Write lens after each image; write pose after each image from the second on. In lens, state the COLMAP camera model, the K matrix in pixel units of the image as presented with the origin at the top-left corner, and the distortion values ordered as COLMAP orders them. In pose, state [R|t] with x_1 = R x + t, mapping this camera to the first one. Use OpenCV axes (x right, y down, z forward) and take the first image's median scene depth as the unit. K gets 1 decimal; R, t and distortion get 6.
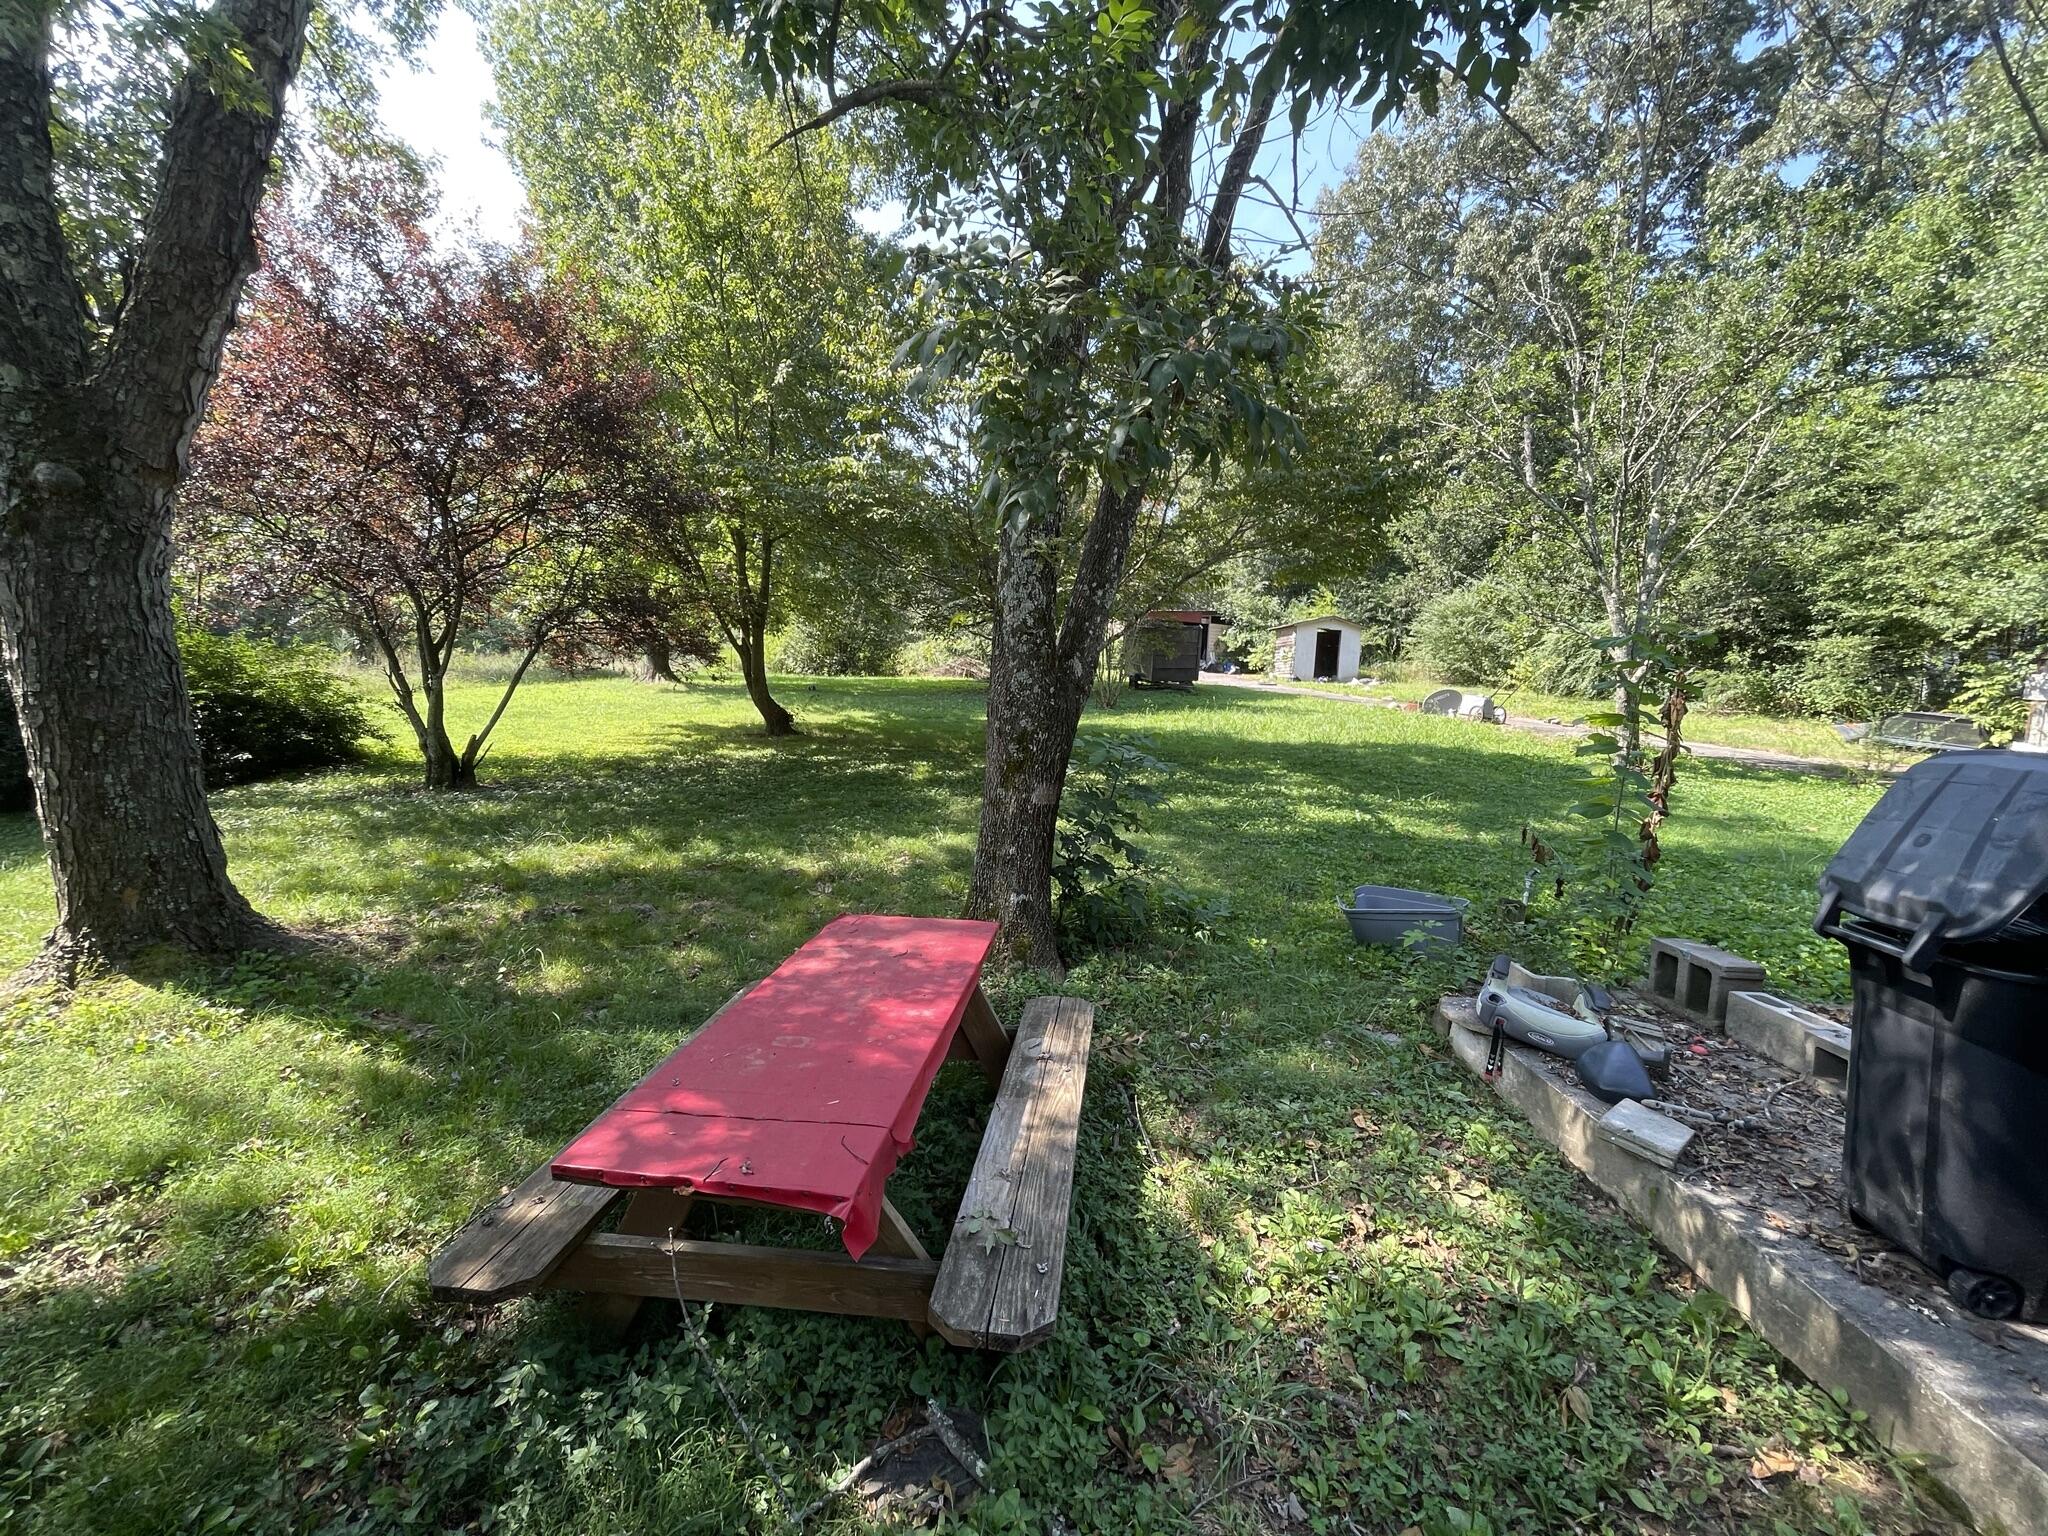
lens RADIAL K [[831.3, 0, 1030.8], [0, 831.3, 770.1], [0, 0, 1]] dist [-0.000370, -0.001194]
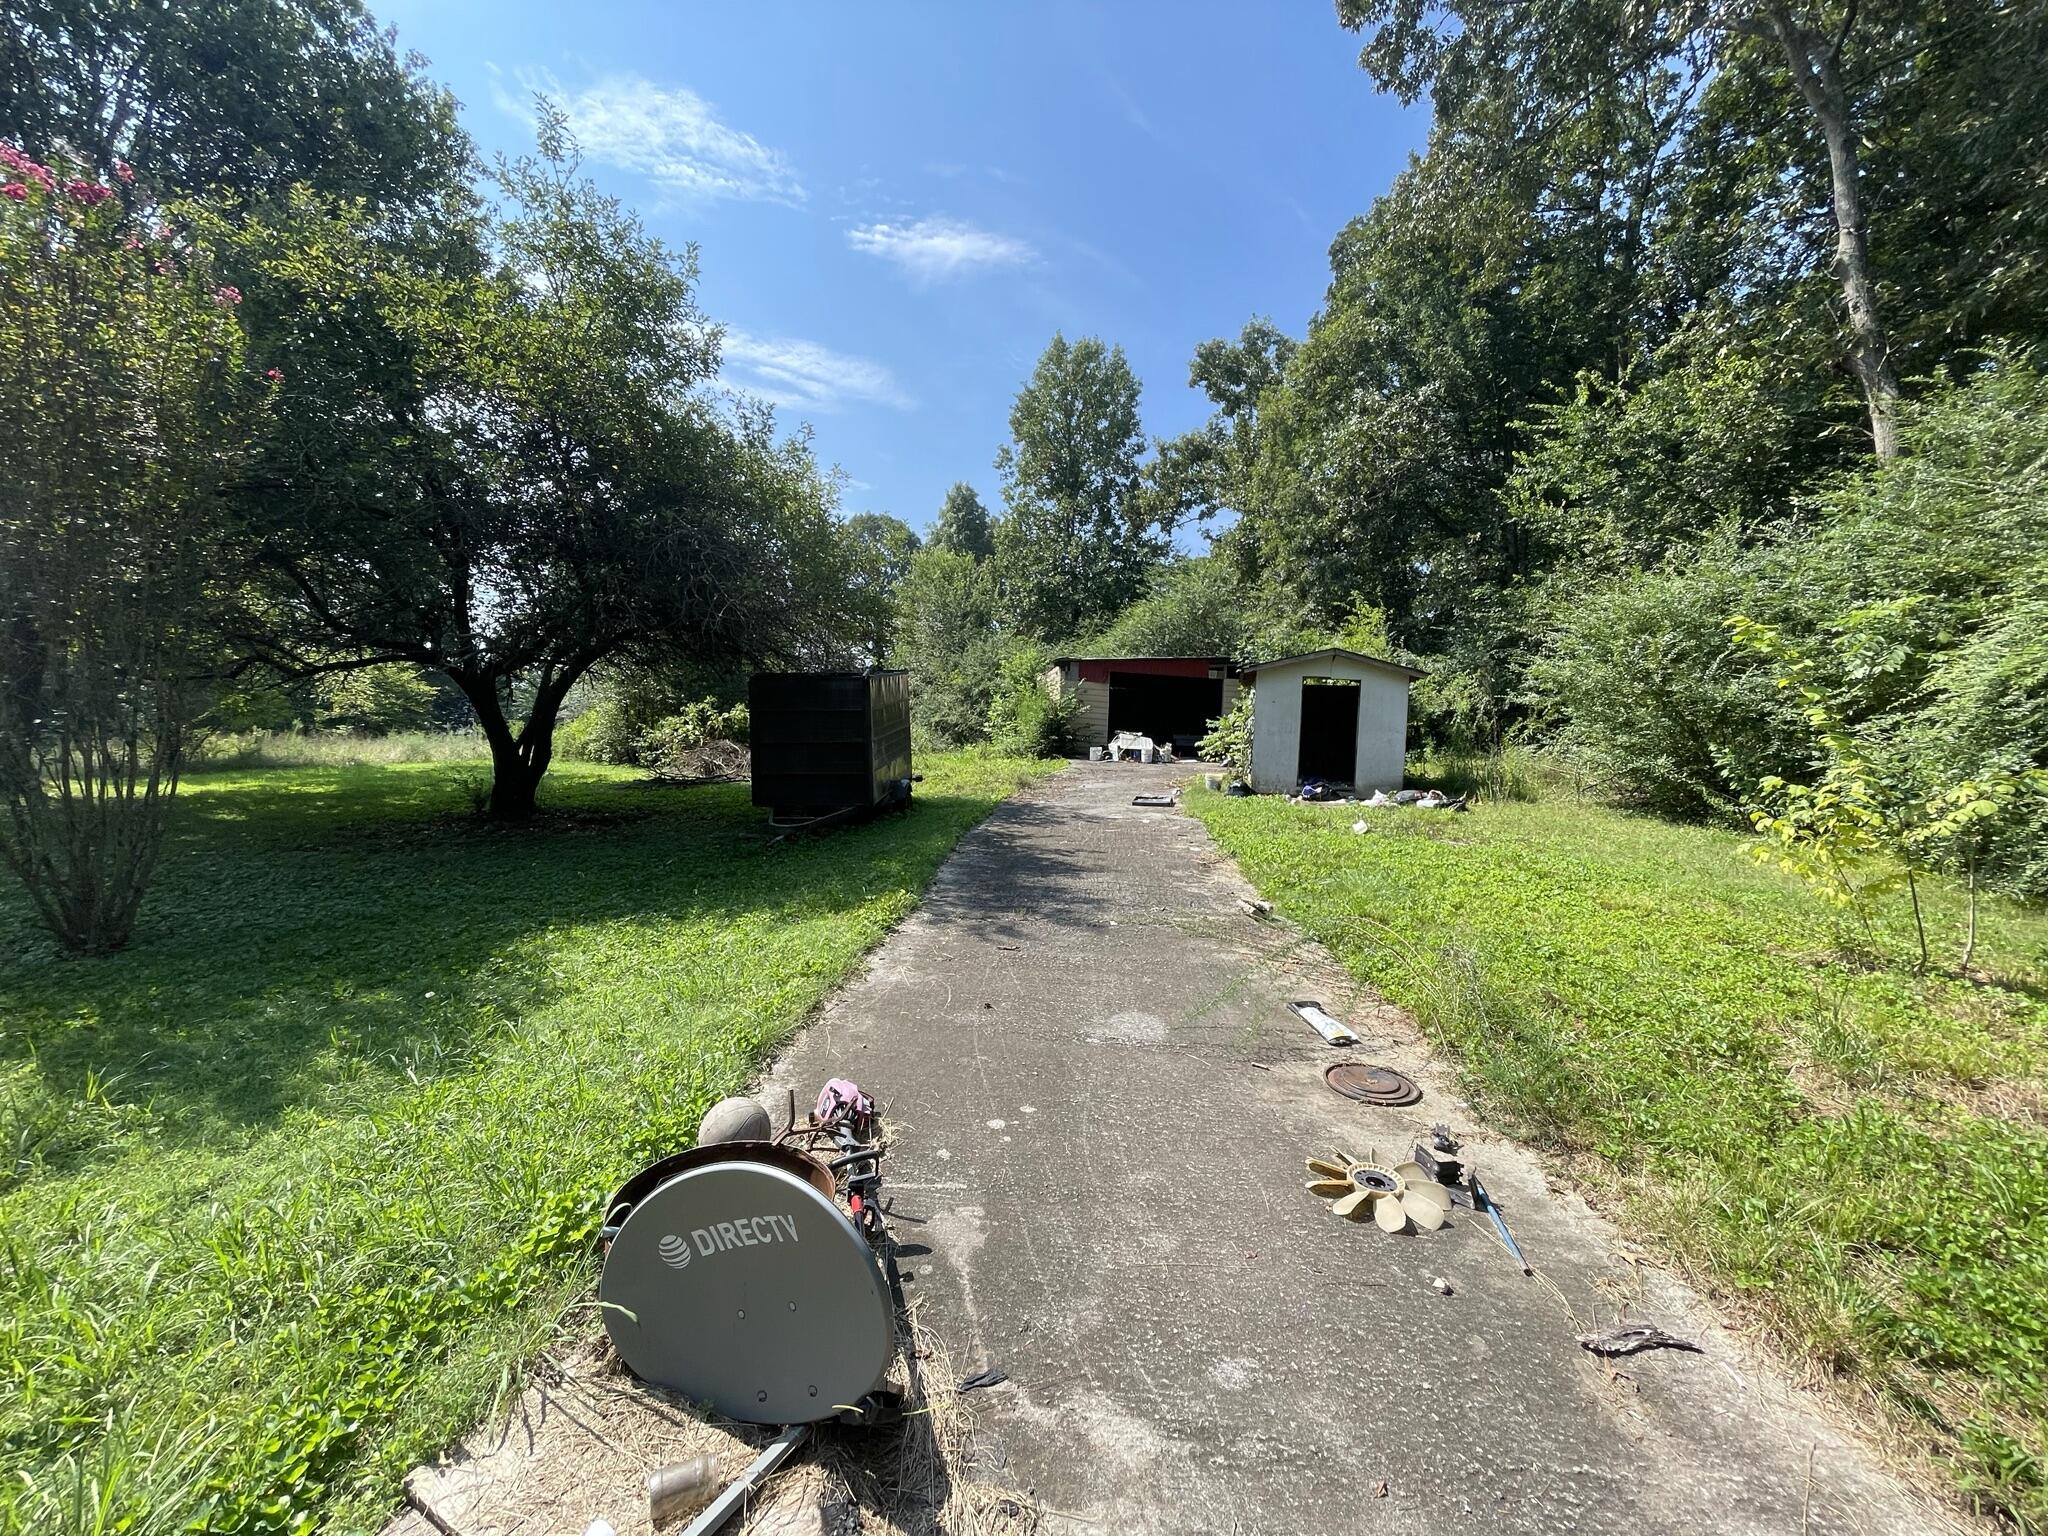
lens RADIAL K [[831.3, 0, 1015.6], [0, 831.3, 764.1], [0, 0, 1]] dist [-0.000370, -0.001194]
pose [[0.961892, 0.007778, -0.273320, 0.318107], [-0.032642, 0.995713, -0.086542, -0.077765], [0.271475, 0.092166, 0.958022, 0.522280]]
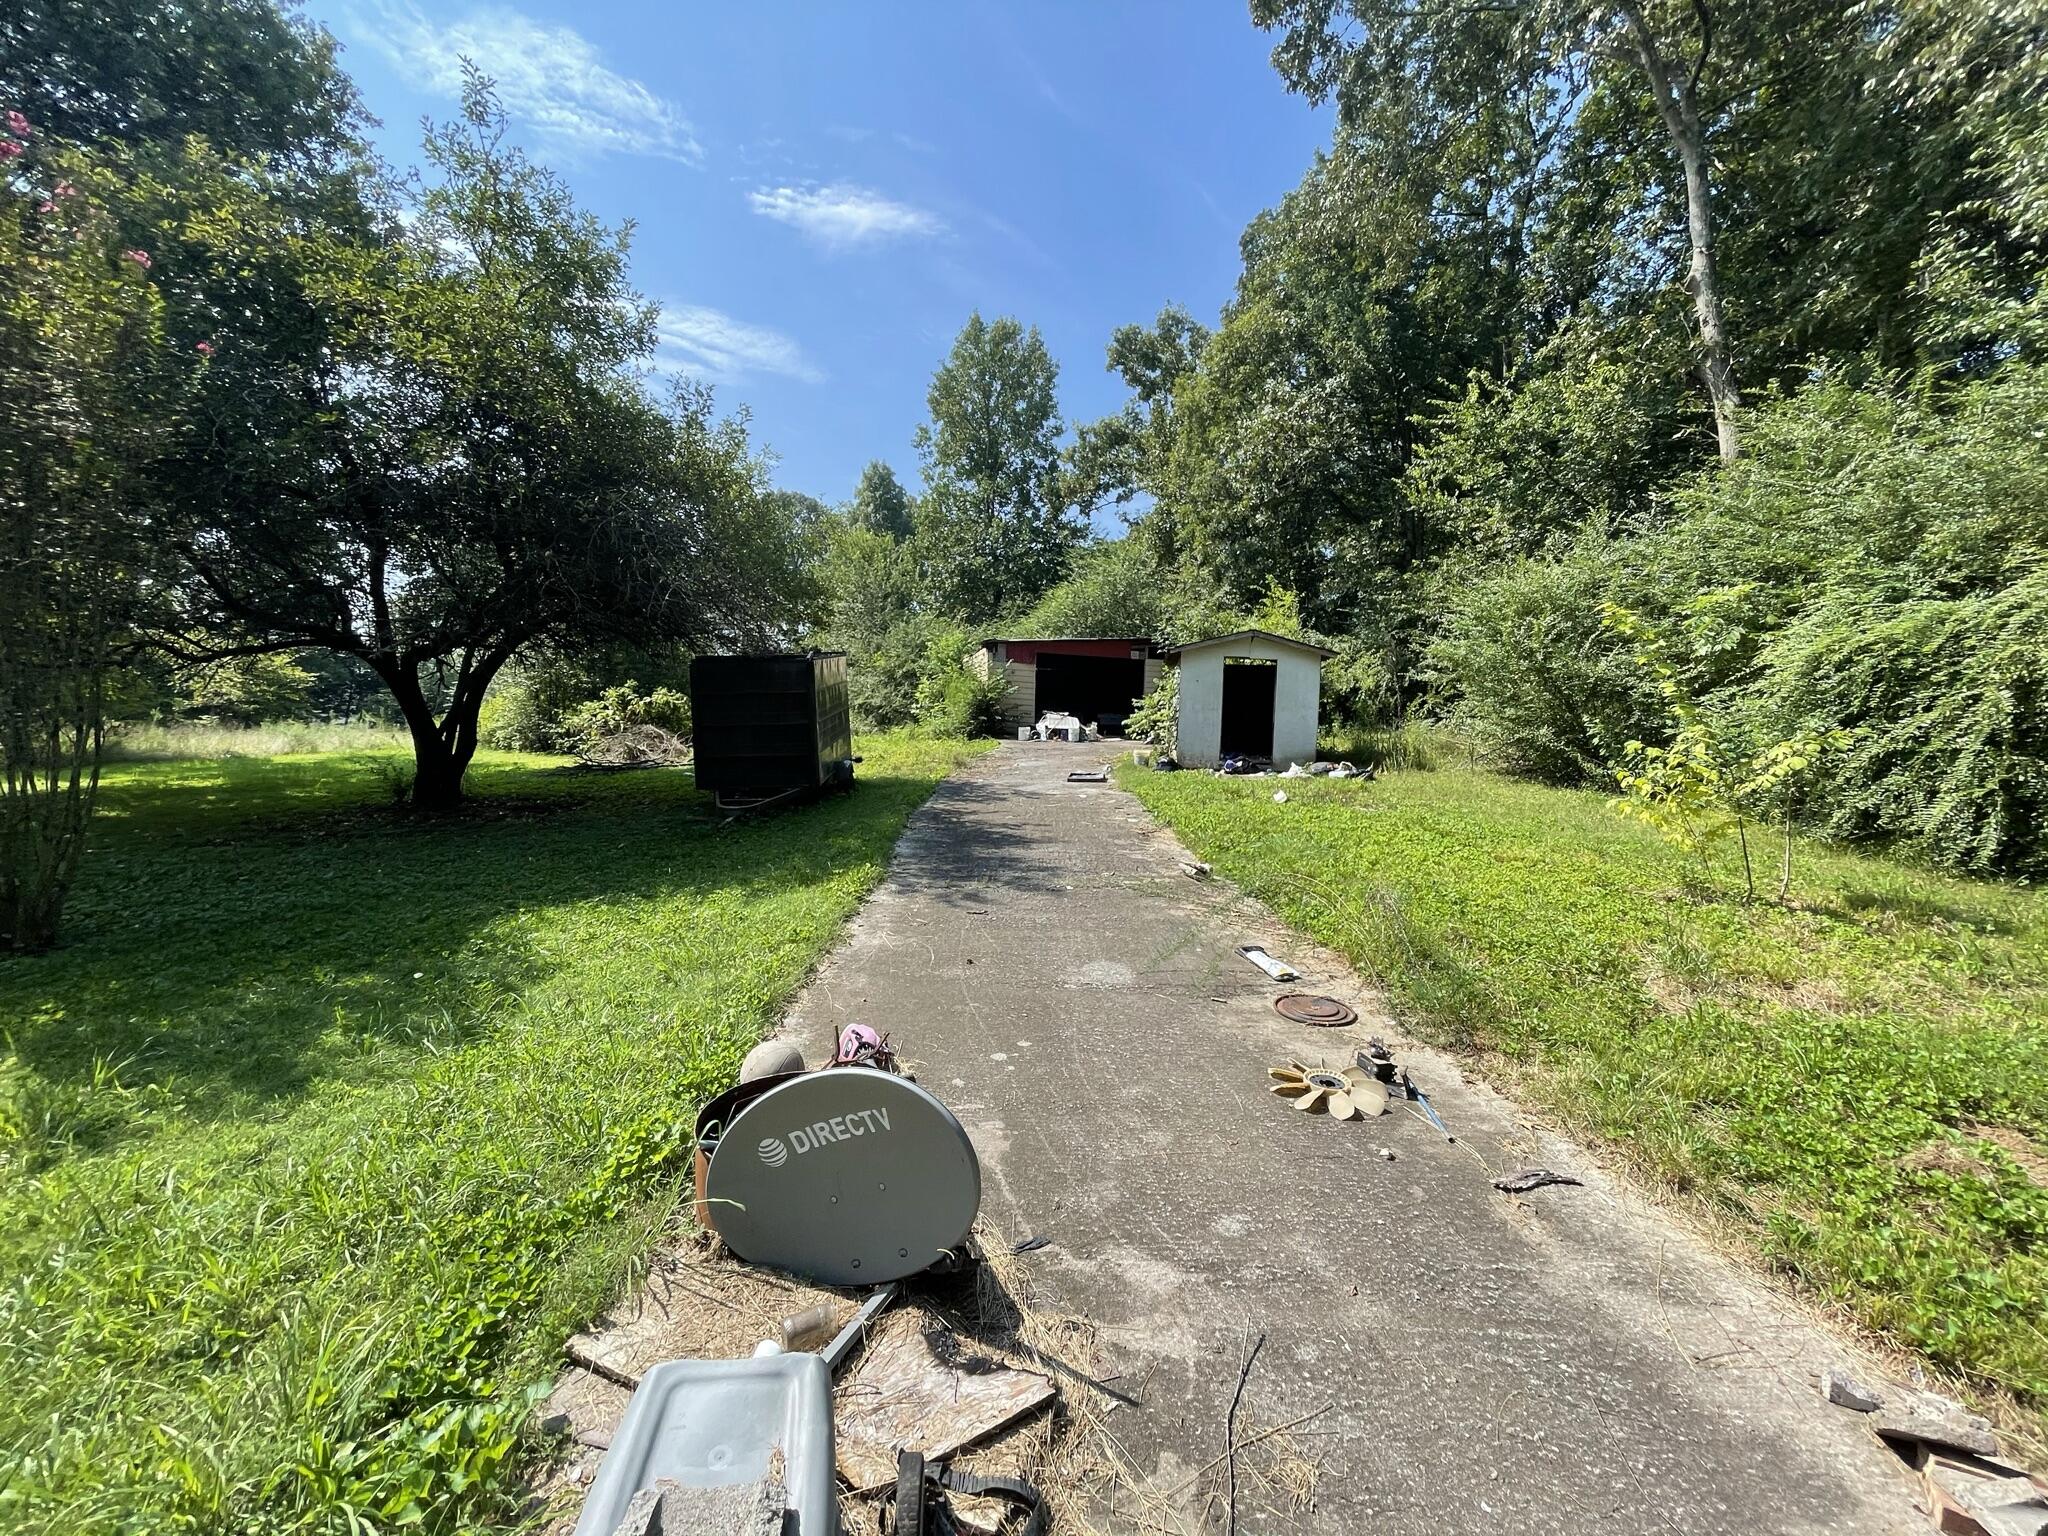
lens RADIAL K [[831.3, 0, 1015.6], [0, 831.3, 770.0], [0, 0, 1]] dist [-0.000370, -0.001194]
pose [[0.984398, -0.002759, -0.175933, 0.309711], [-0.007855, 0.998191, -0.059602, -0.074912], [0.175779, 0.060054, 0.982596, 0.506371]]
